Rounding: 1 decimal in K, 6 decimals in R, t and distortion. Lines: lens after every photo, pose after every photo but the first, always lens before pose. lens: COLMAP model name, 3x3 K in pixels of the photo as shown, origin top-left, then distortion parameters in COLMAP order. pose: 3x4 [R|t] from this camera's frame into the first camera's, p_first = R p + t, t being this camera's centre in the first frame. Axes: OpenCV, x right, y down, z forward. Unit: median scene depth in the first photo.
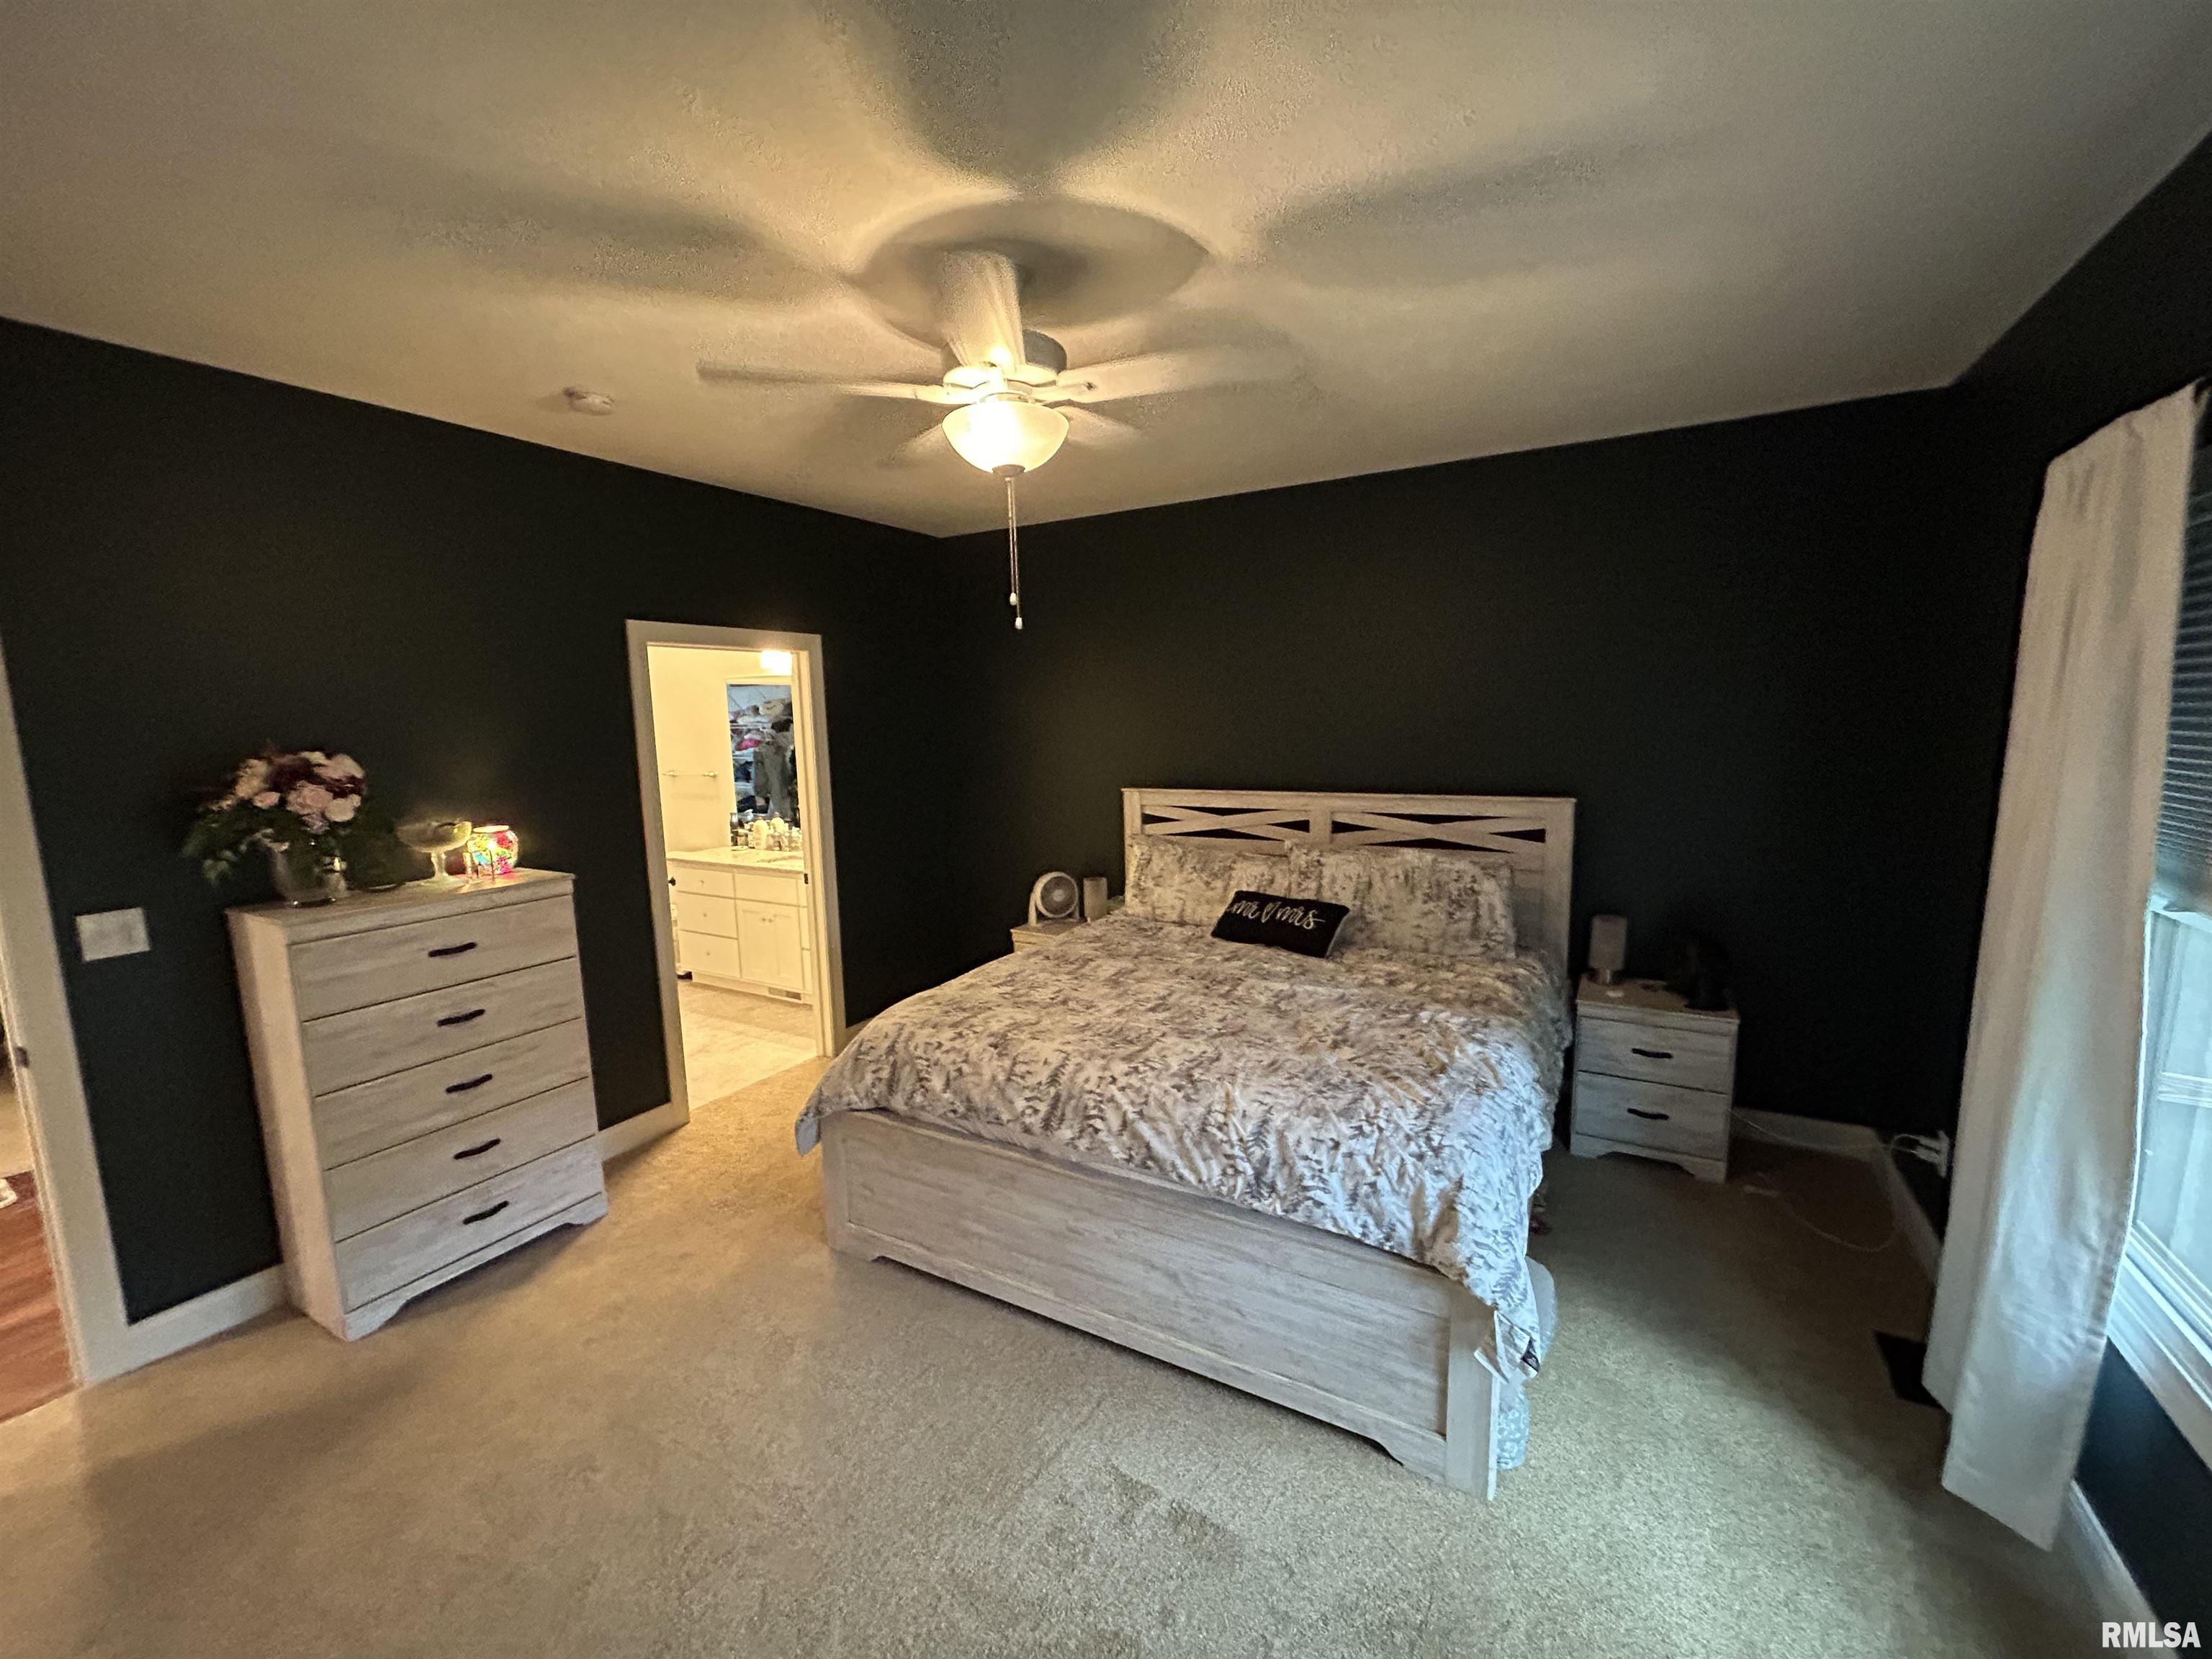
lens RADIAL K [[892.0, 0, 1111.4], [0, 892.0, 841.4], [0, 0, 1]] dist [-0.000924, 0.000745]
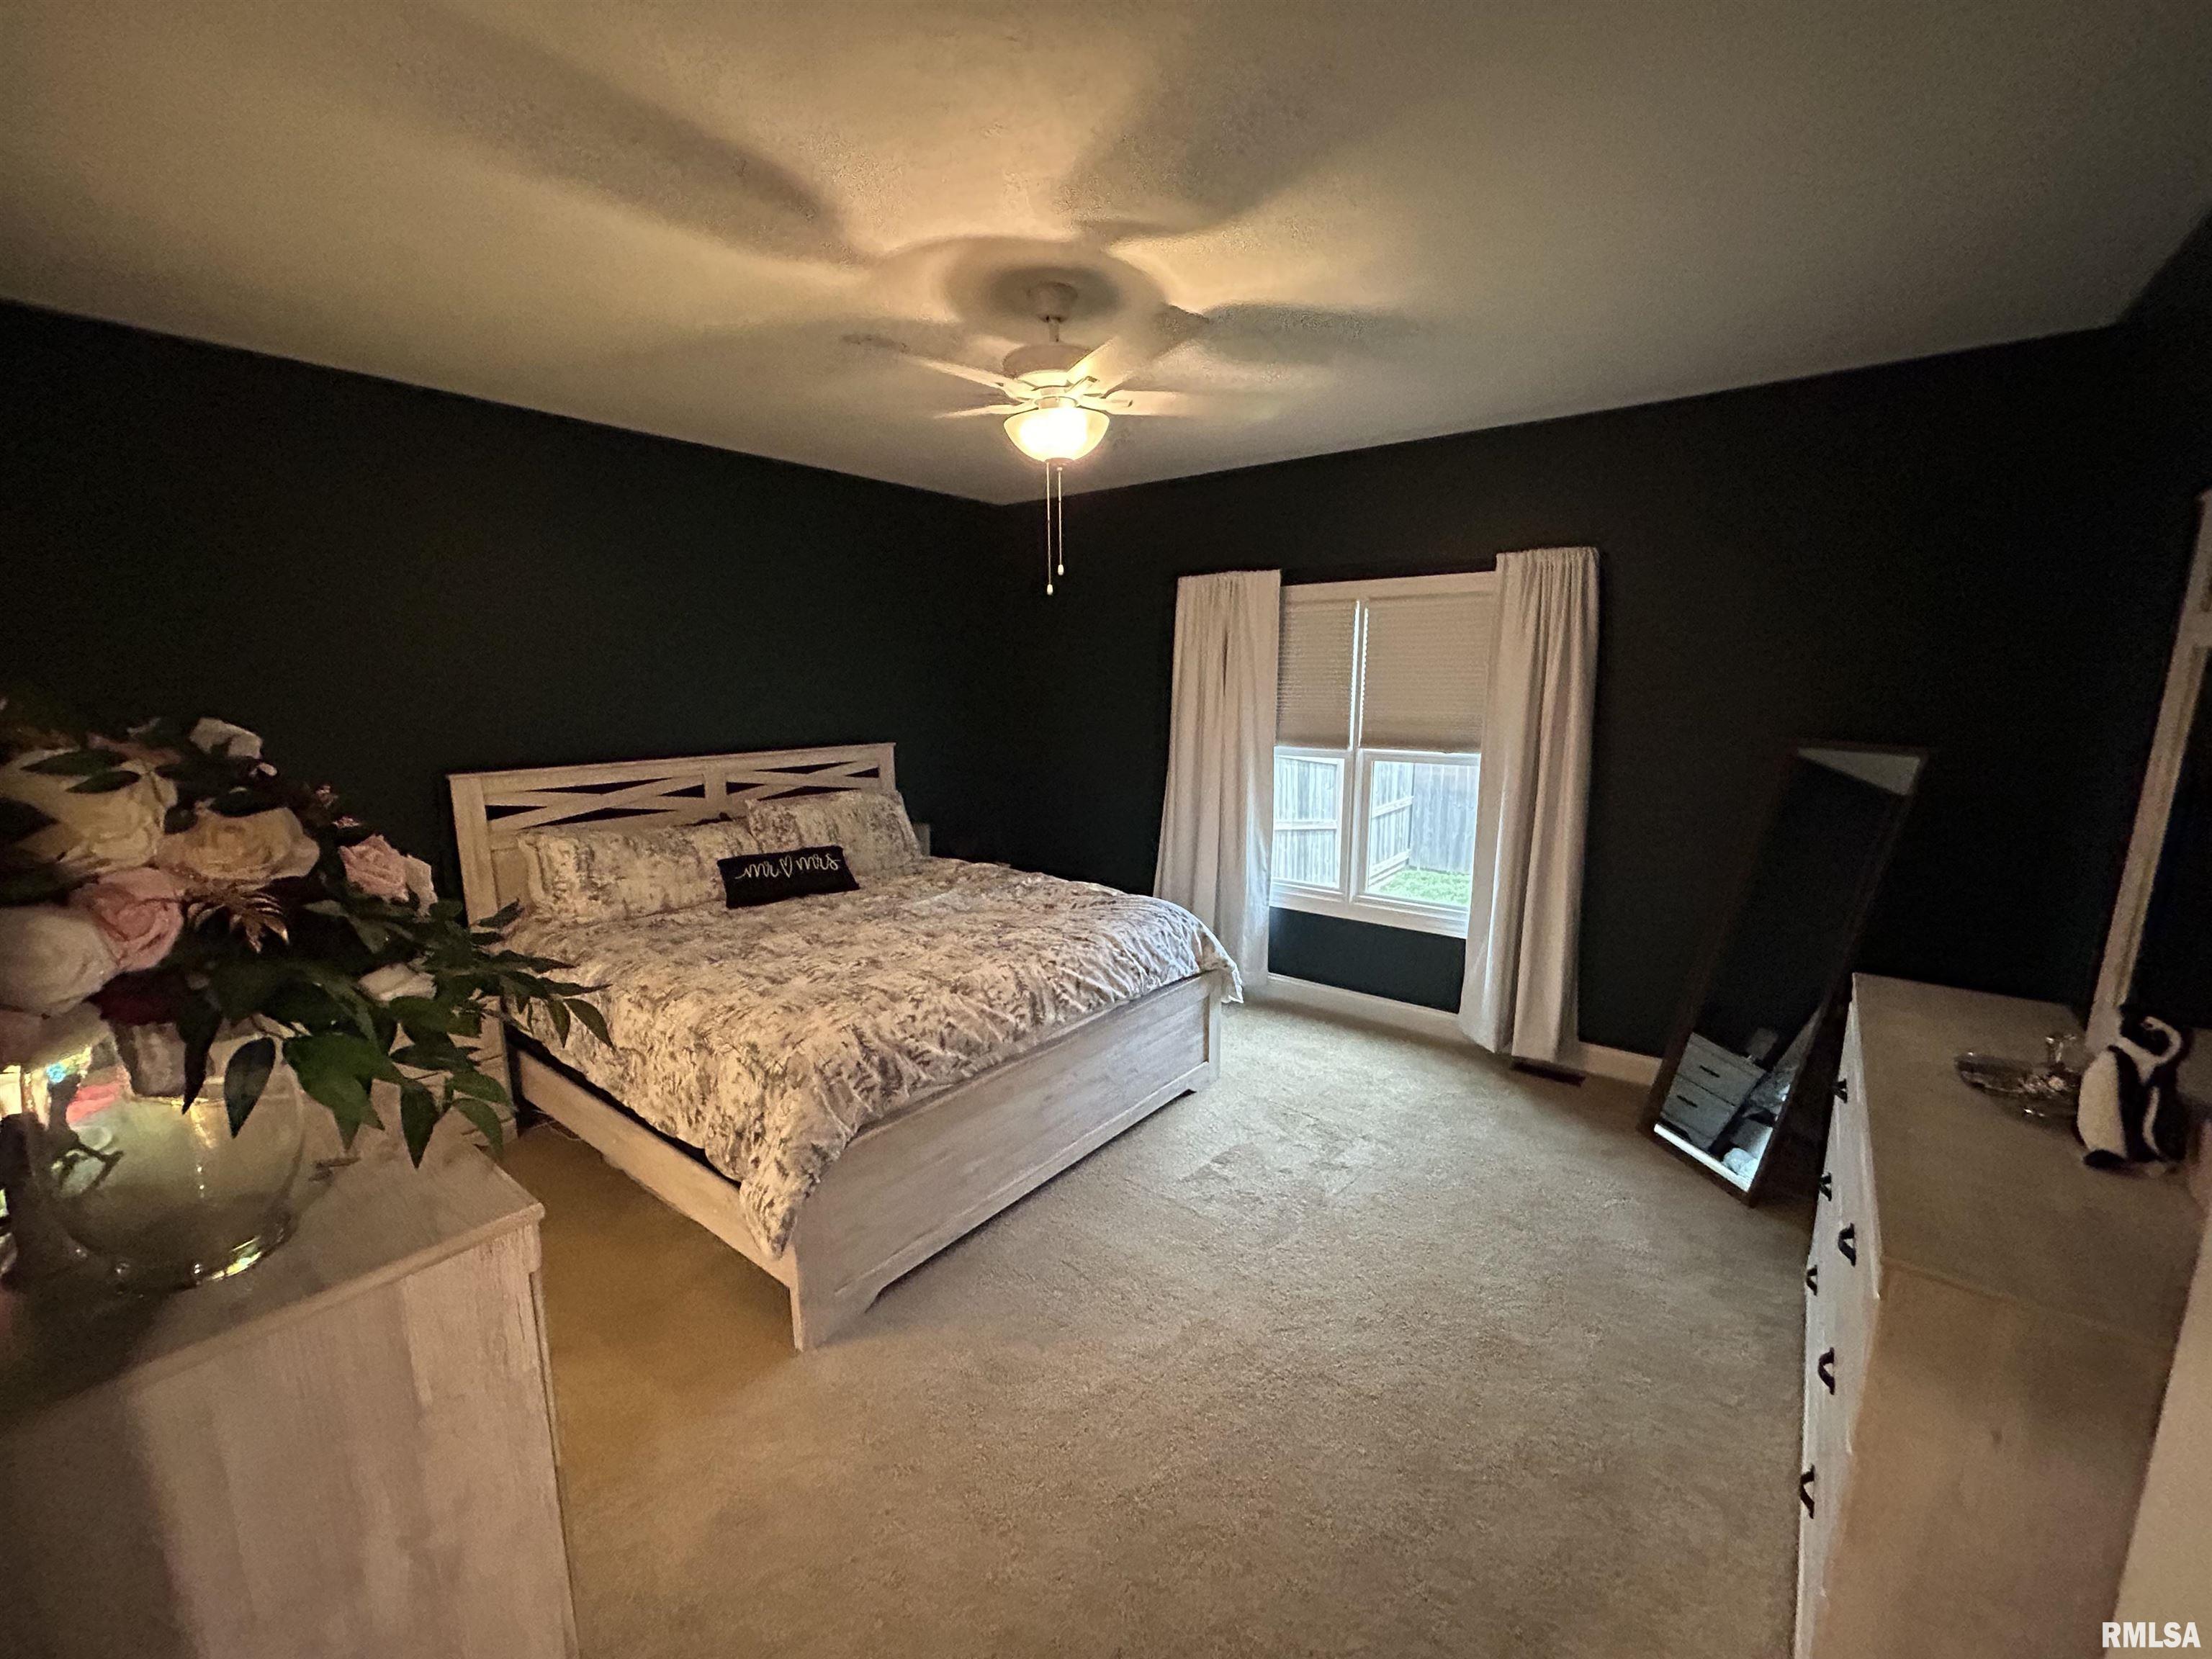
lens RADIAL K [[892.0, 0, 1111.5], [0, 892.0, 837.8], [0, 0, 1]] dist [-0.000924, 0.000745]
pose [[0.147801, -0.154288, 0.976908, -0.981390], [0.138492, 0.981253, 0.134021, -0.051737], [-0.979273, 0.115486, 0.166398, 0.571182]]
